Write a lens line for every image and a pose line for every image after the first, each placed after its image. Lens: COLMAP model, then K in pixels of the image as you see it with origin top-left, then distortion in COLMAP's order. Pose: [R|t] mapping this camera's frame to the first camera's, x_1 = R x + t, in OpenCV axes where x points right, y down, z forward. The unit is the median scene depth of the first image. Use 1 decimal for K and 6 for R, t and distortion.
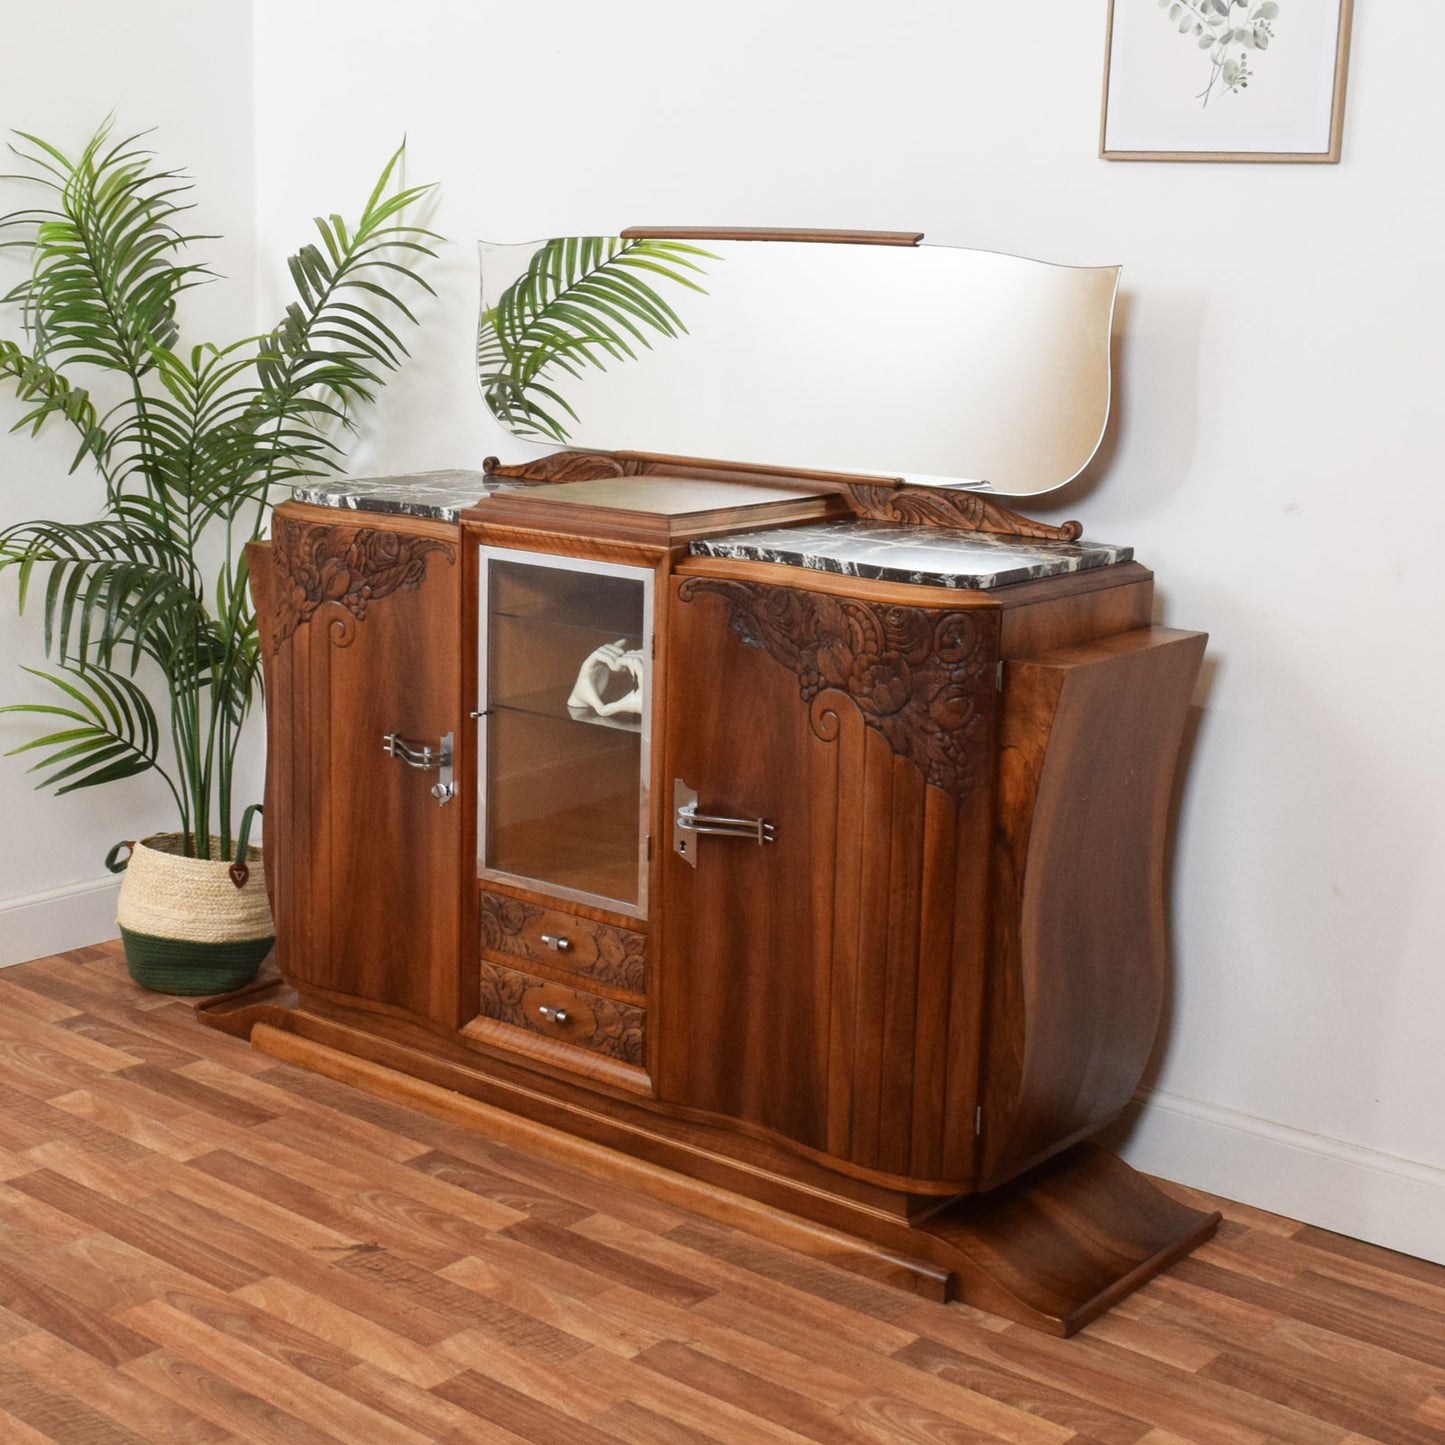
lens RADIAL K [[2281.4, 0, 692.2], [0, 2281.4, 720.0], [0, 0, 1]] dist [-0.013077, -0.020342]
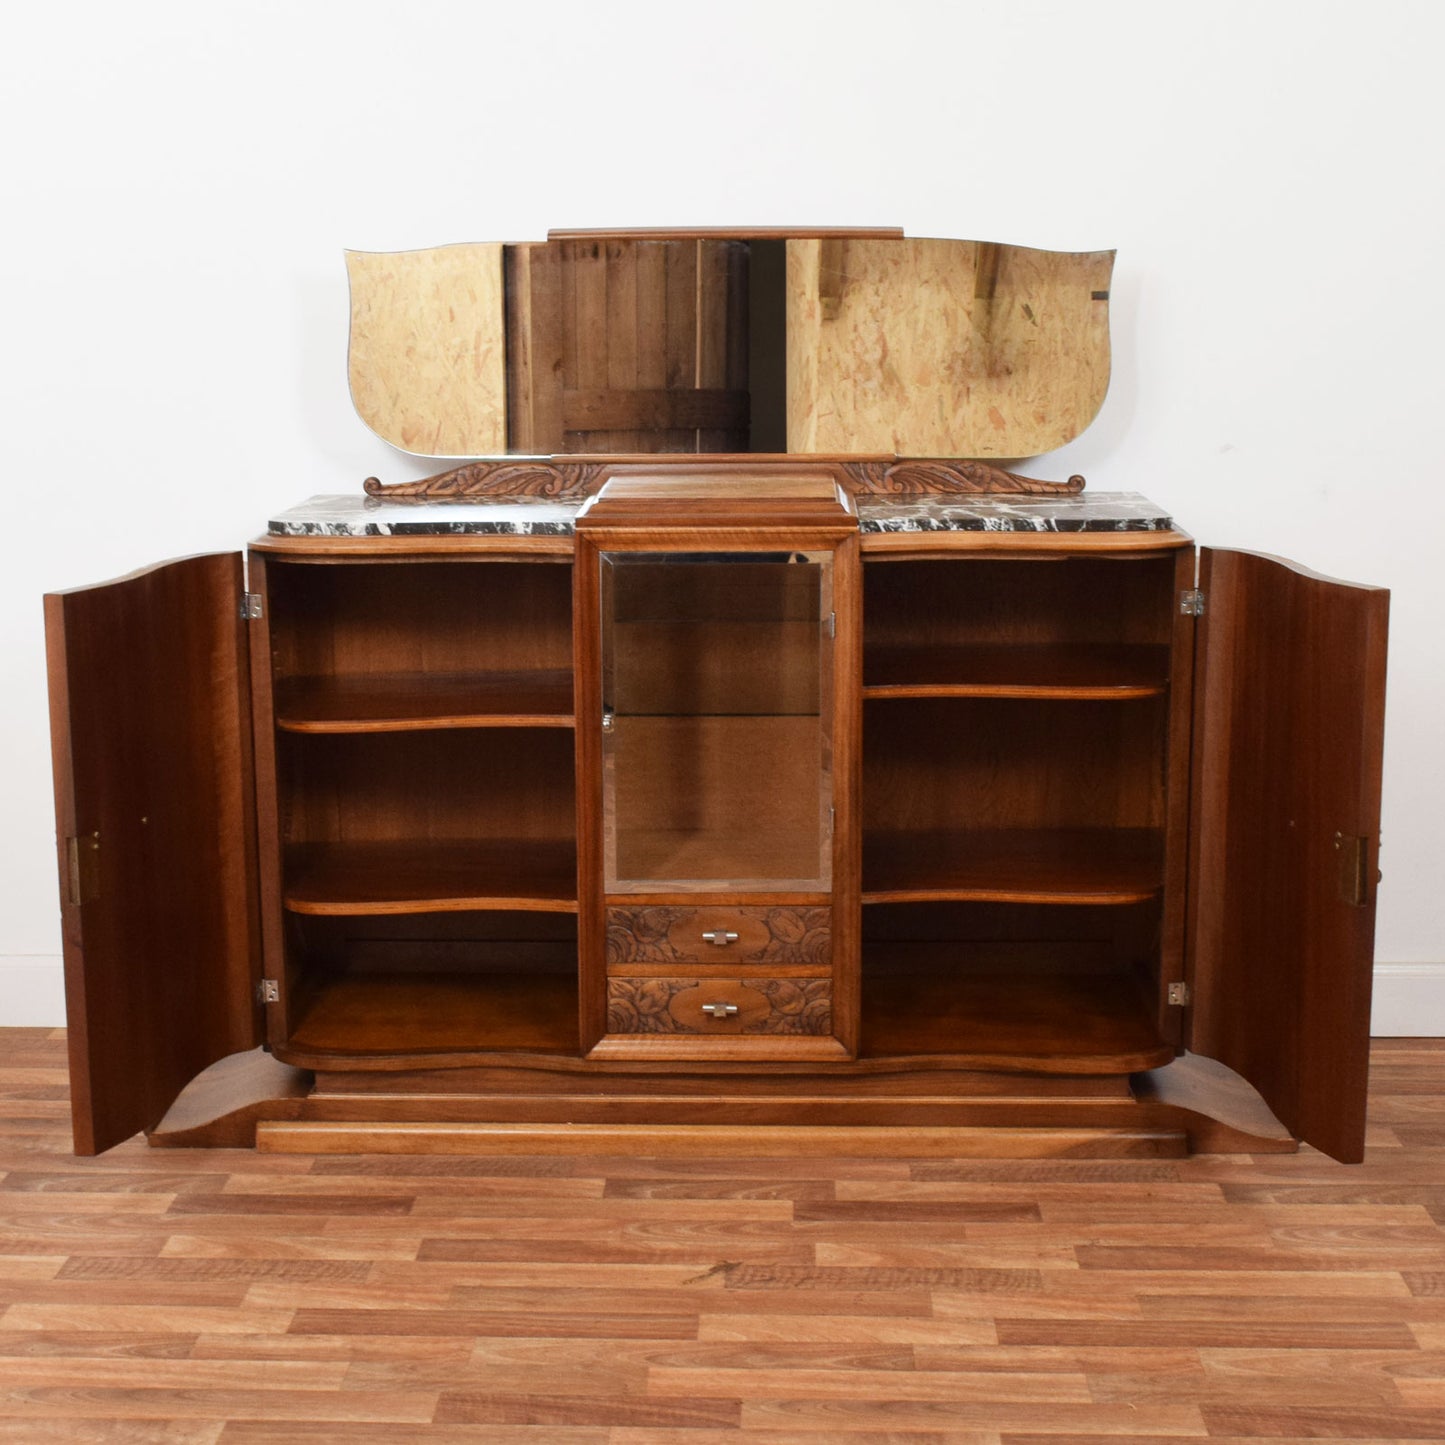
lens RADIAL K [[2281.4, 0, 692.2], [0, 2281.4, 720.0], [0, 0, 1]] dist [-0.013077, -0.020342]
pose [[0.790793, -0.143527, 0.595018, -0.713120], [0.151712, 0.987746, 0.036630, -0.038519], [-0.592984, 0.061305, 0.802877, 0.213273]]
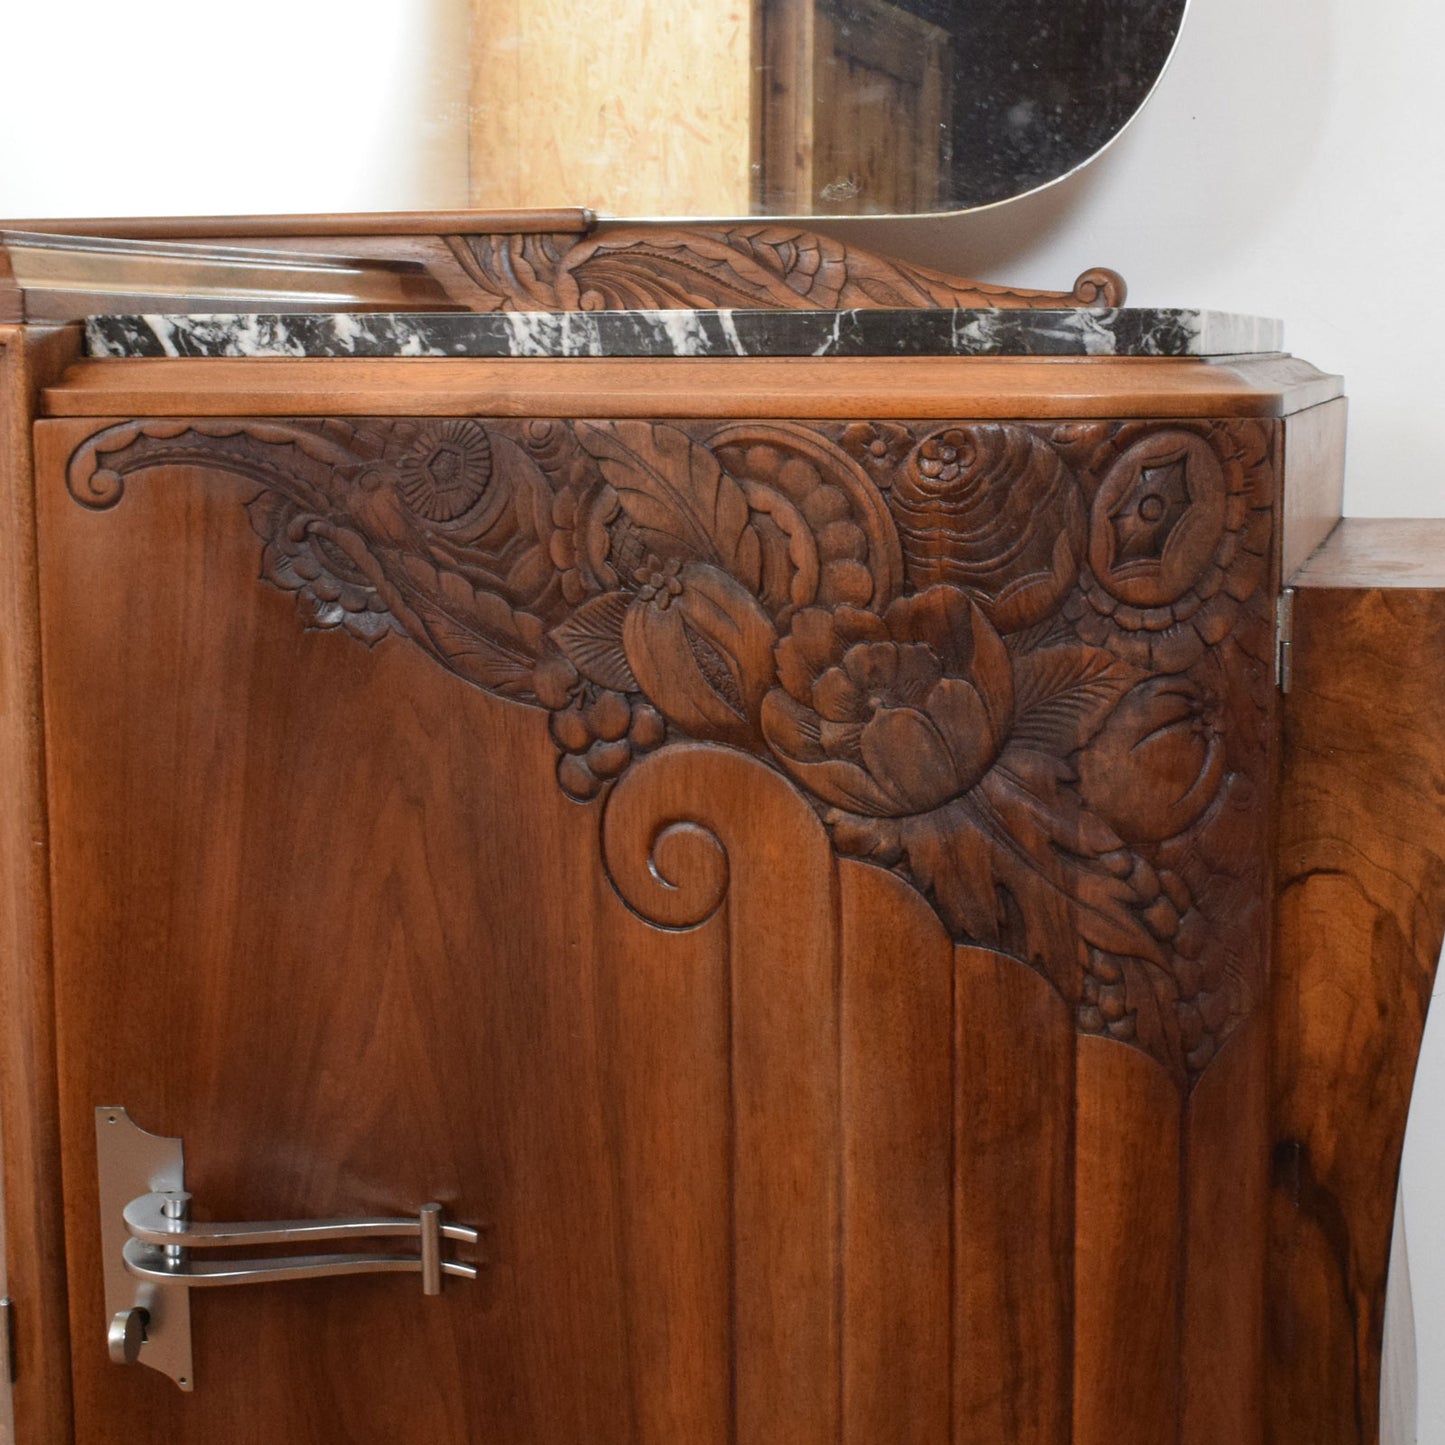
lens RADIAL K [[2277.0, 0, 825.3], [0, 2277.0, 652.9], [0, 0, 1]] dist [-0.017541, -0.004988]
pose [[0.908576, -0.074353, 0.411050, -0.039743], [0.105438, 0.992989, -0.053439, -0.007570], [-0.404195, 0.091894, 0.910045, 0.704645]]
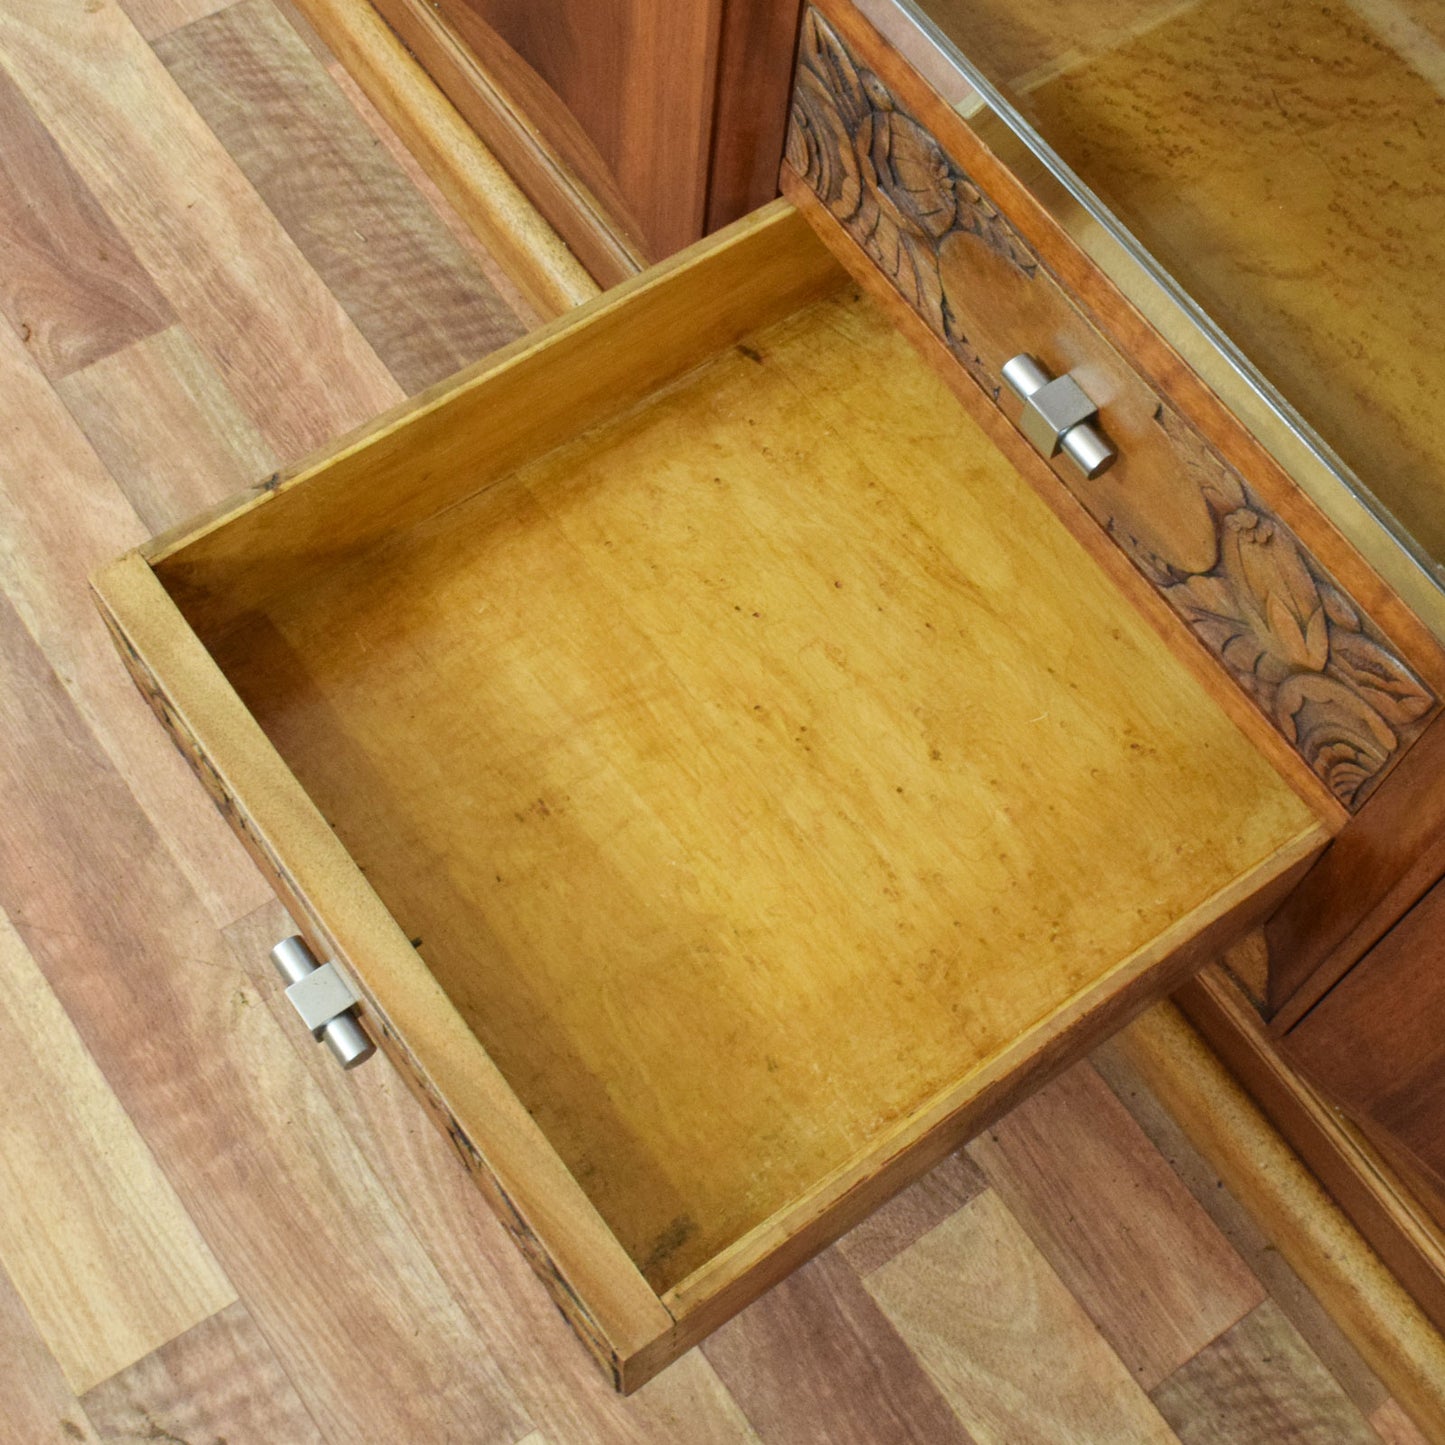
lens RADIAL K [[2154.9, 0, 848.4], [0, 2154.9, 683.0], [0, 0, 1]] dist [-0.032385, 0.030734]
pose [[0.968871, 0.246150, -0.026445, -0.073764], [-0.133633, 0.609912, 0.781121, -0.061530], [0.208402, -0.753271, 0.623820, 0.913378]]
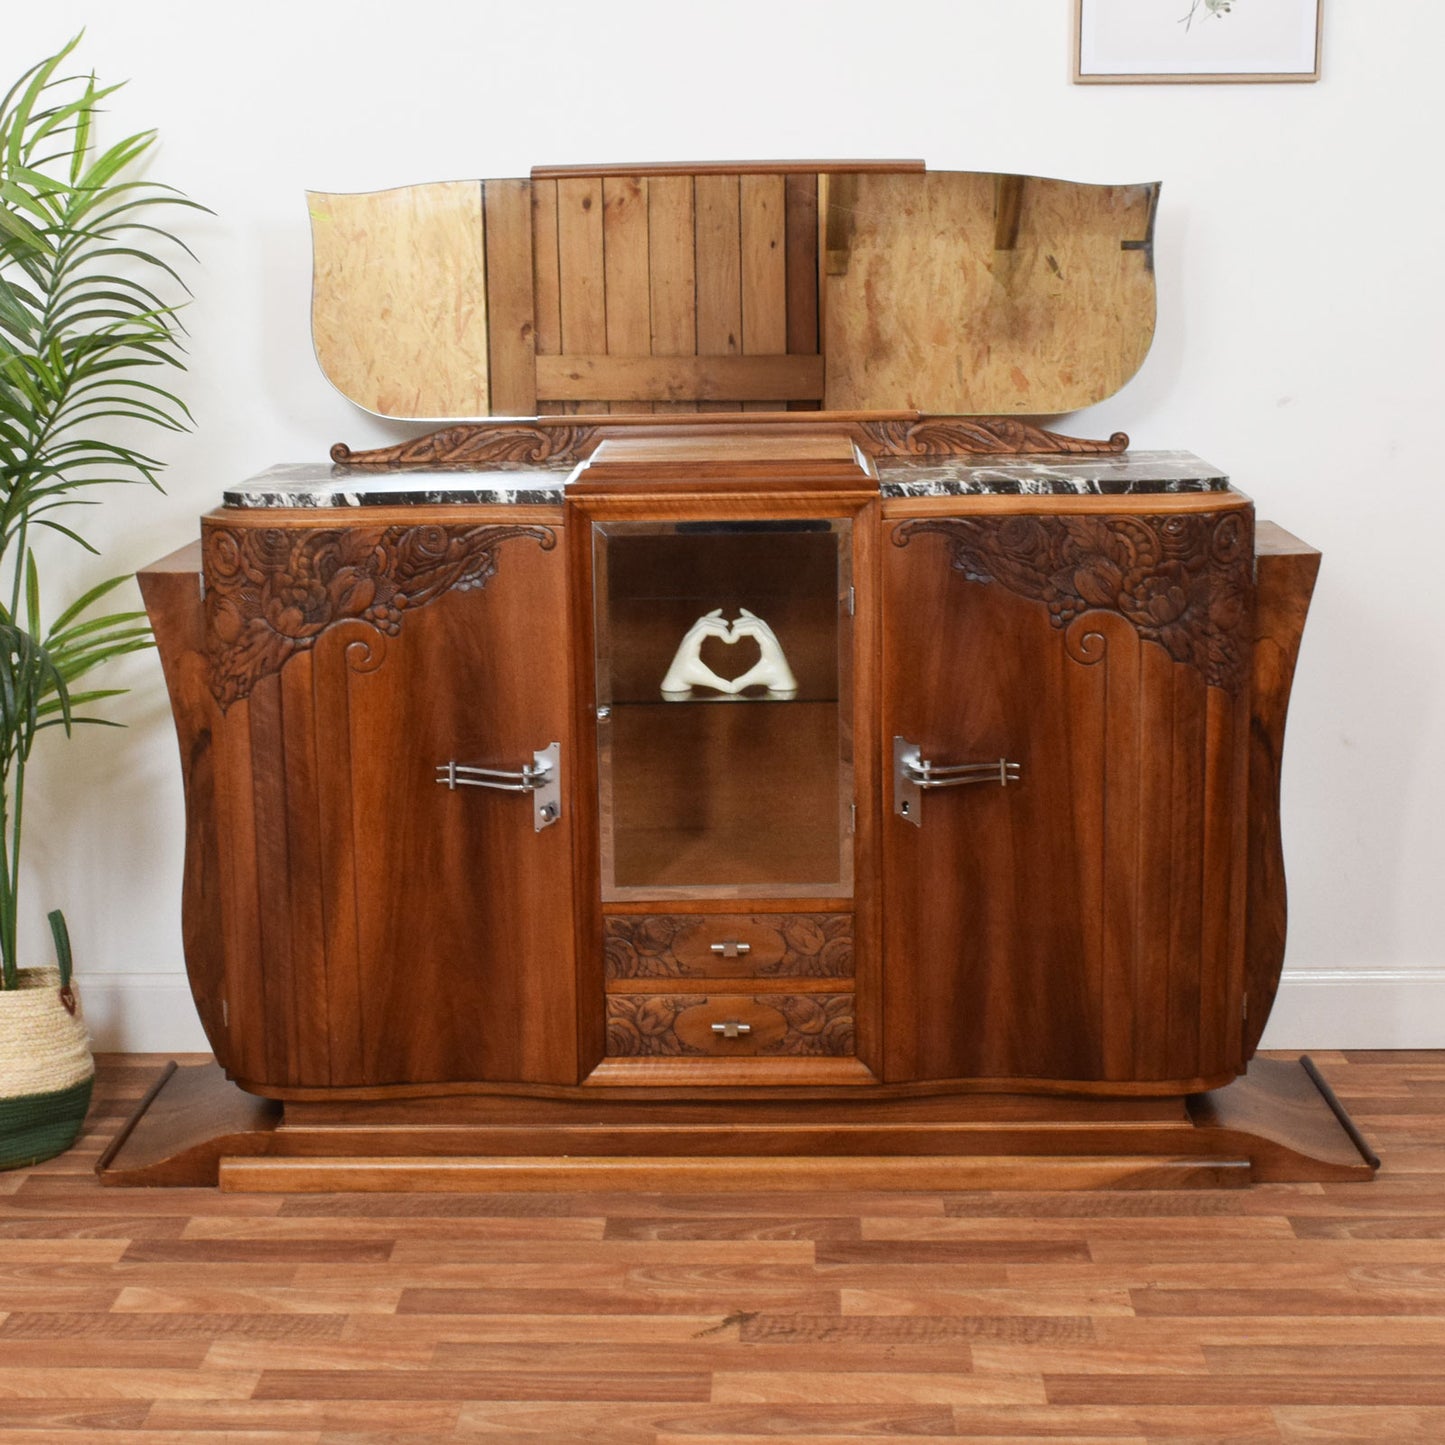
lens RADIAL K [[2403.3, 0, 687.5], [0, 2403.3, 726.8], [0, 0, 1]] dist [-0.012980, -0.008705]
pose [[0.790589, -0.156400, 0.592037, -0.680877], [0.162213, 0.985783, 0.043803, -0.036610], [-0.590471, 0.061406, 0.804719, 0.259524]]
